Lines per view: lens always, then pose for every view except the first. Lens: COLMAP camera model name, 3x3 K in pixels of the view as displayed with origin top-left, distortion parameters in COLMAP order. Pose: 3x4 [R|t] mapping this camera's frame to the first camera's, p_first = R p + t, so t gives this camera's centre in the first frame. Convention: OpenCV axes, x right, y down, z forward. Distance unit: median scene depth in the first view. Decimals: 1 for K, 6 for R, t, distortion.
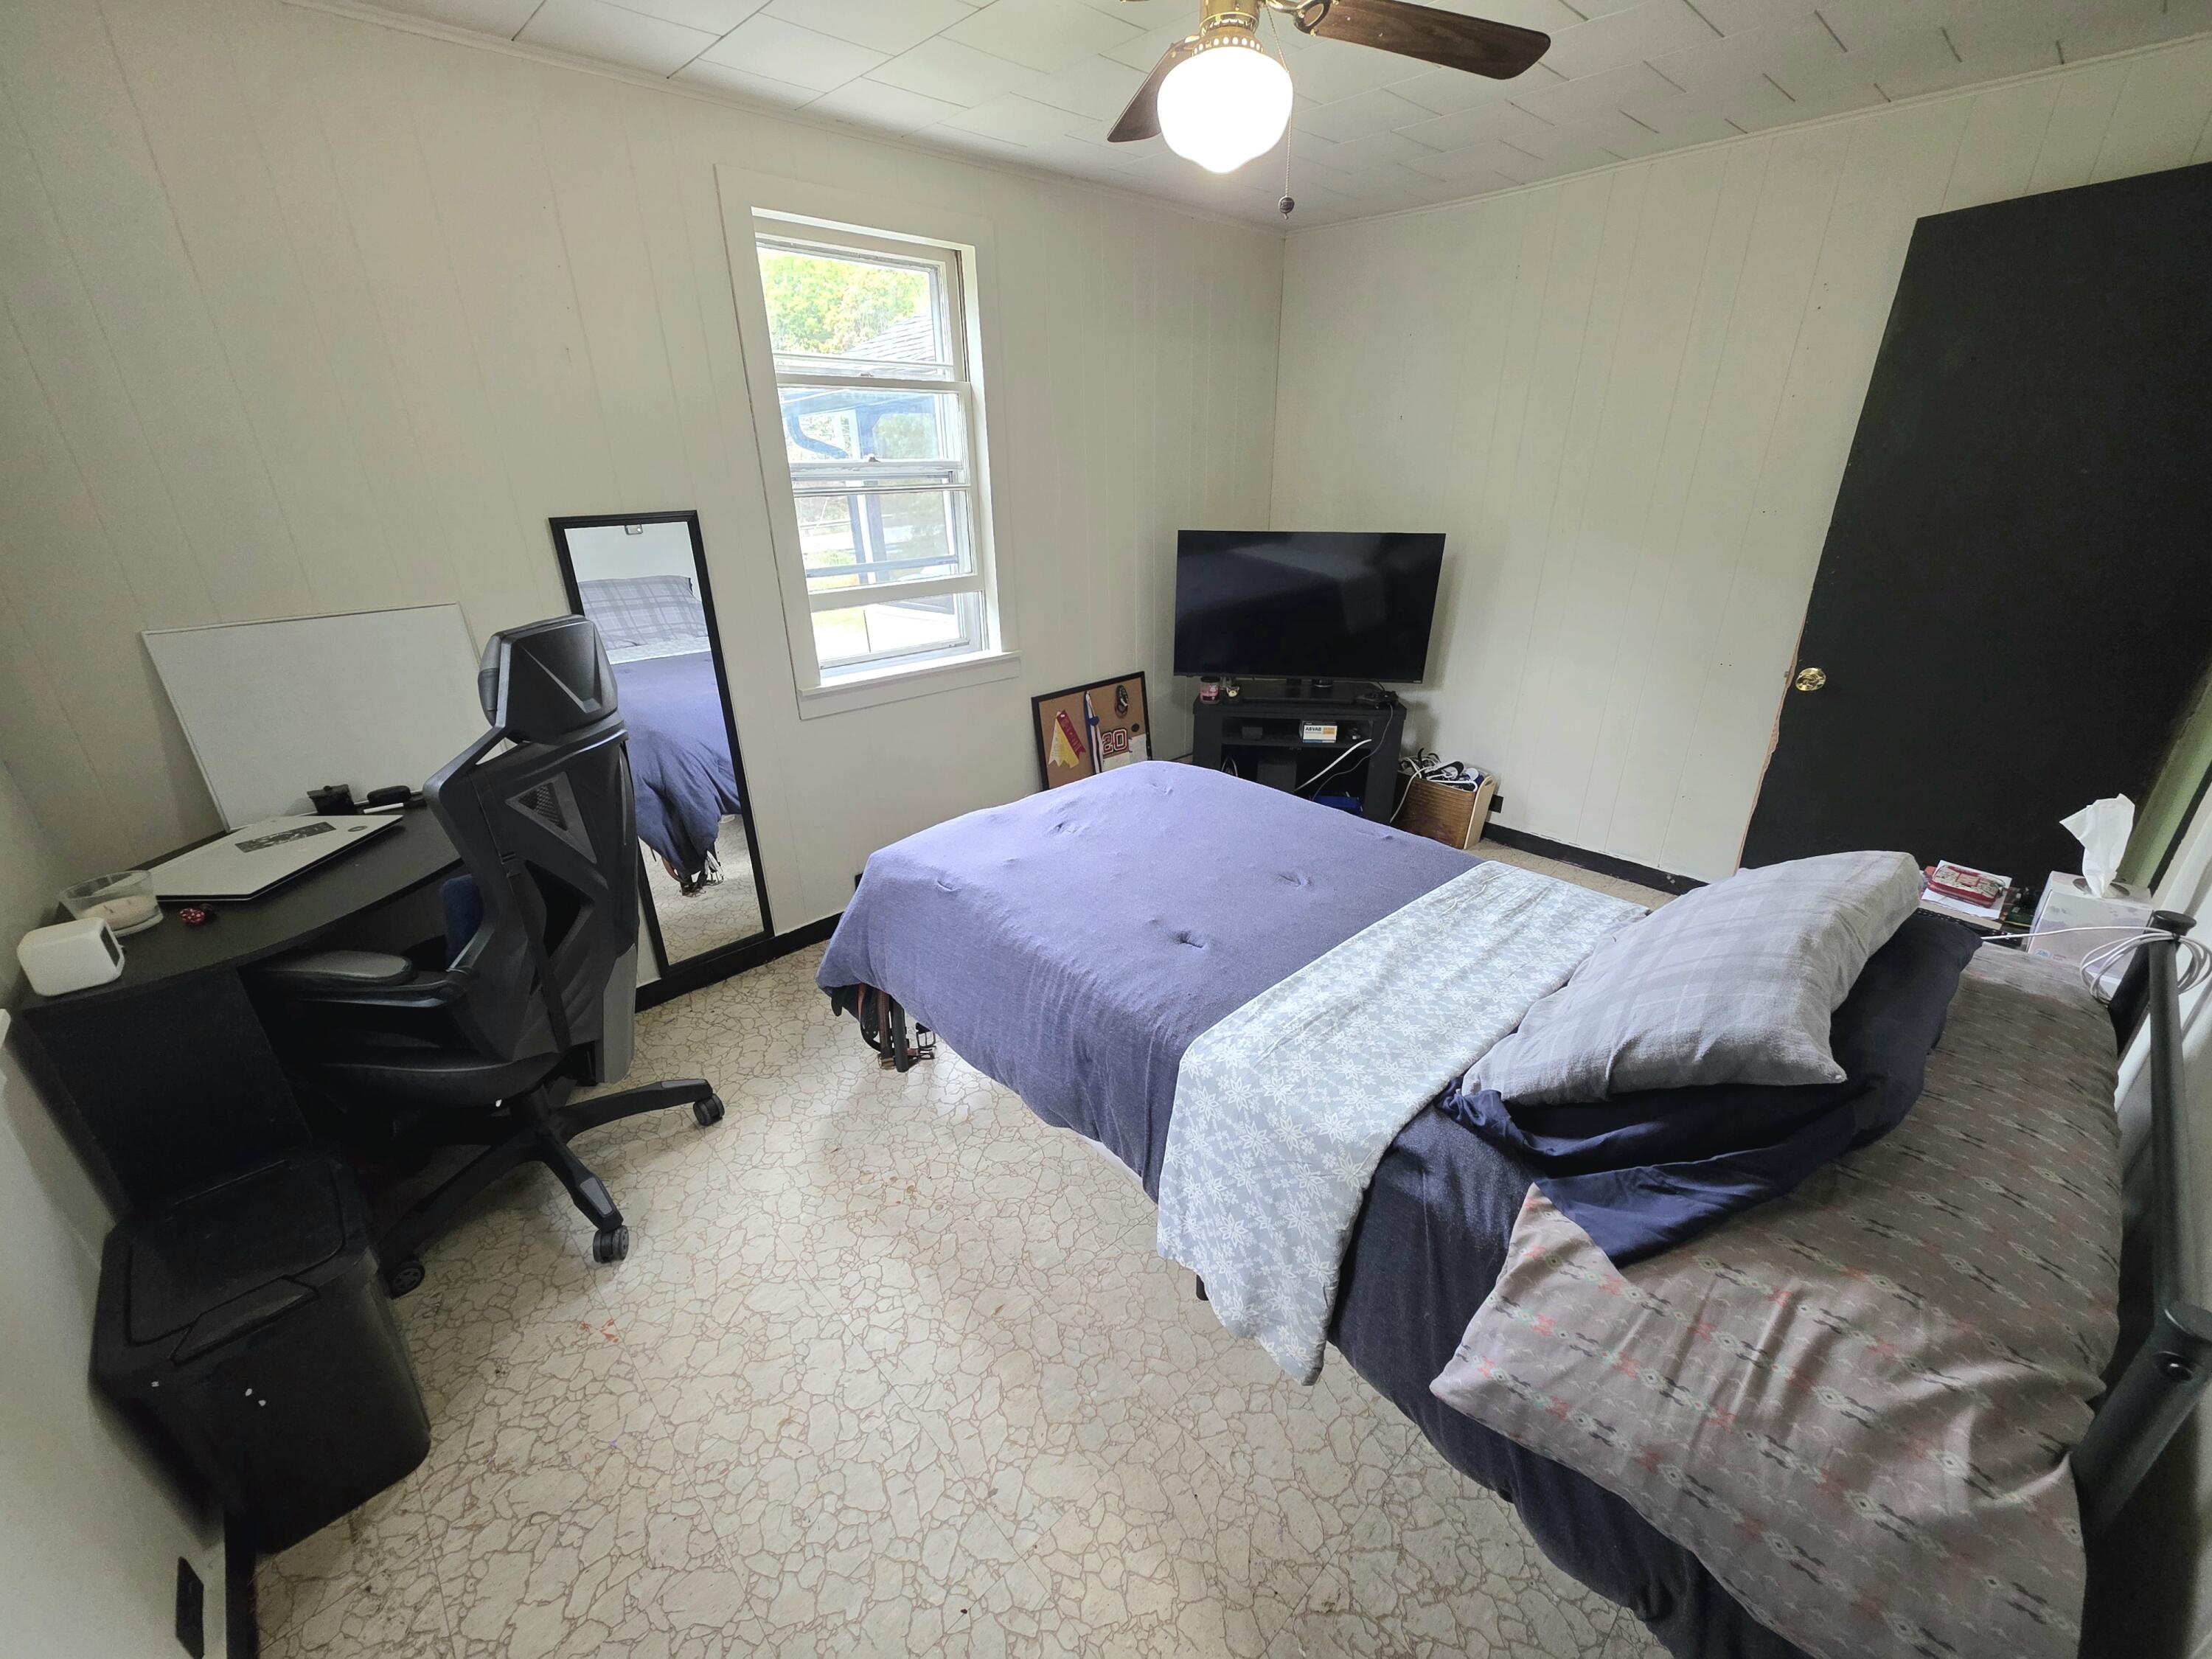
lens RADIAL K [[882.4, 0, 1100.7], [0, 882.4, 829.0], [0, 0, 1]] dist [0.000954, -0.000057]
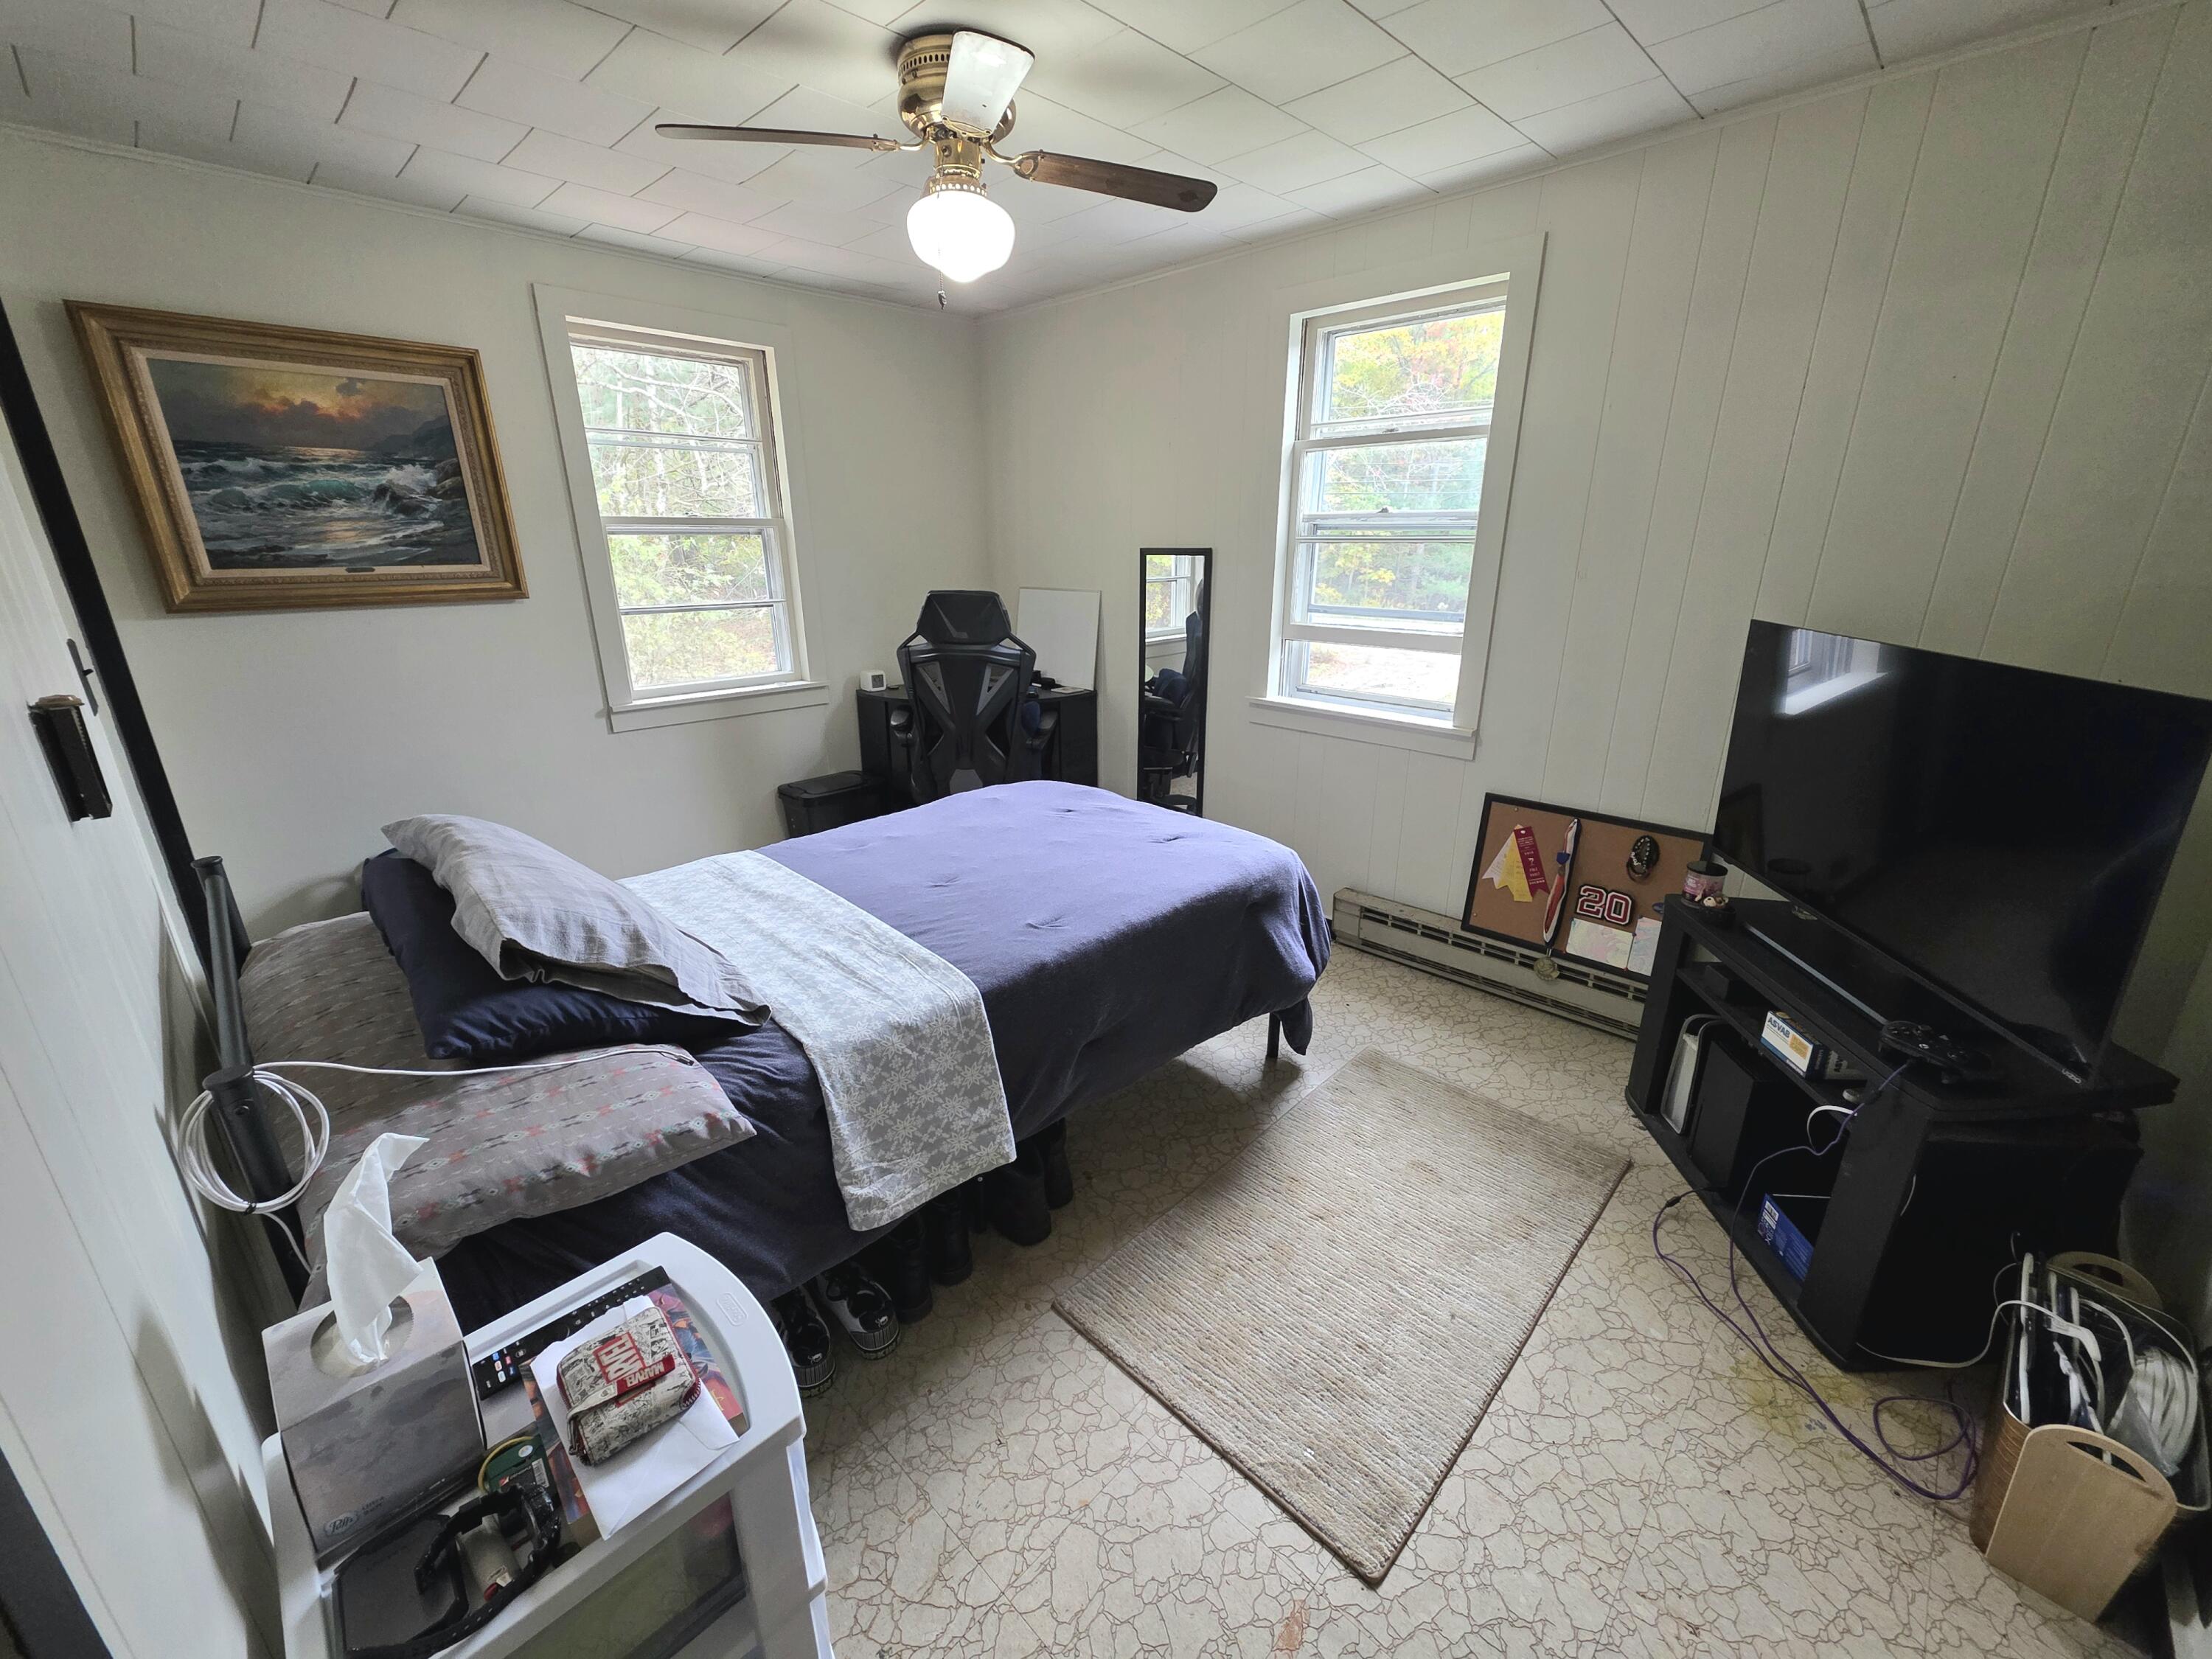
lens RADIAL K [[882.4, 0, 1098.1], [0, 882.4, 825.2], [0, 0, 1]] dist [0.000954, -0.000057]
pose [[0.037469, 0.325100, -0.944937, 1.304694], [-0.384970, 0.877312, 0.286569, -0.411272], [0.922168, 0.353035, 0.158025, 1.030931]]
